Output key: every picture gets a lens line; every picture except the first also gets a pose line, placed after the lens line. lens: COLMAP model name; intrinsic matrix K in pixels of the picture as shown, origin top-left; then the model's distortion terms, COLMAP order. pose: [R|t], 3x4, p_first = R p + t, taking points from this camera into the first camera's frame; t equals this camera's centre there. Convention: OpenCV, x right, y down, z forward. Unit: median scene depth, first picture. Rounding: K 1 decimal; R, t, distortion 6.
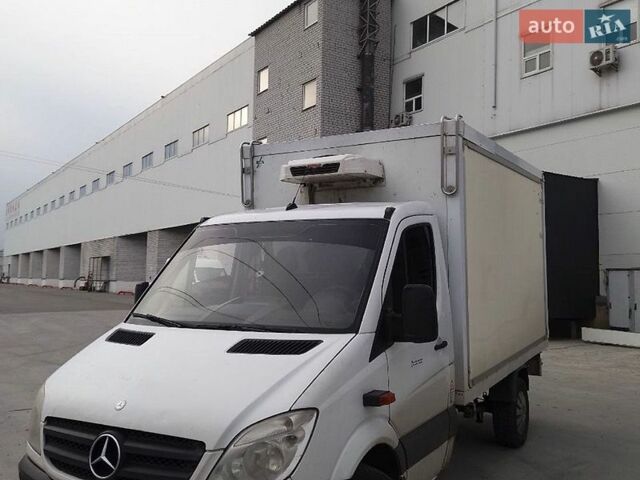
lens RADIAL K [[583.0, 0, 320.2], [0, 583.0, 208.0], [0, 0, 1]] dist [0.016375, 0.006515]
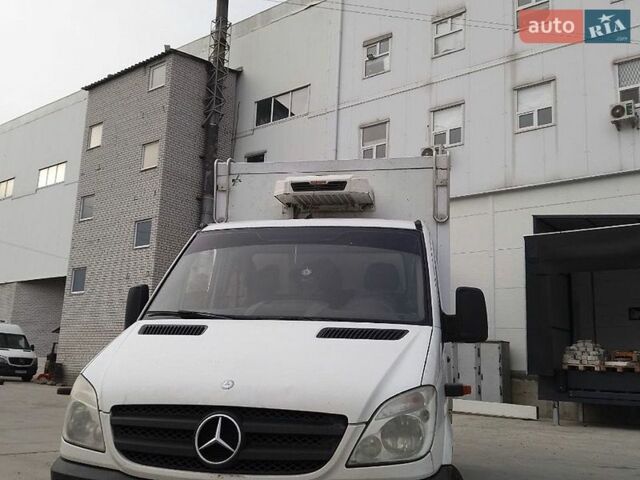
lens RADIAL K [[583.0, 0, 320.2], [0, 583.0, 208.0], [0, 0, 1]] dist [0.016375, 0.006515]
pose [[0.951903, 0.102600, 0.288711, -0.276577], [-0.064614, 0.988298, -0.138176, 0.103766], [-0.299509, 0.112875, 0.947393, 0.044194]]
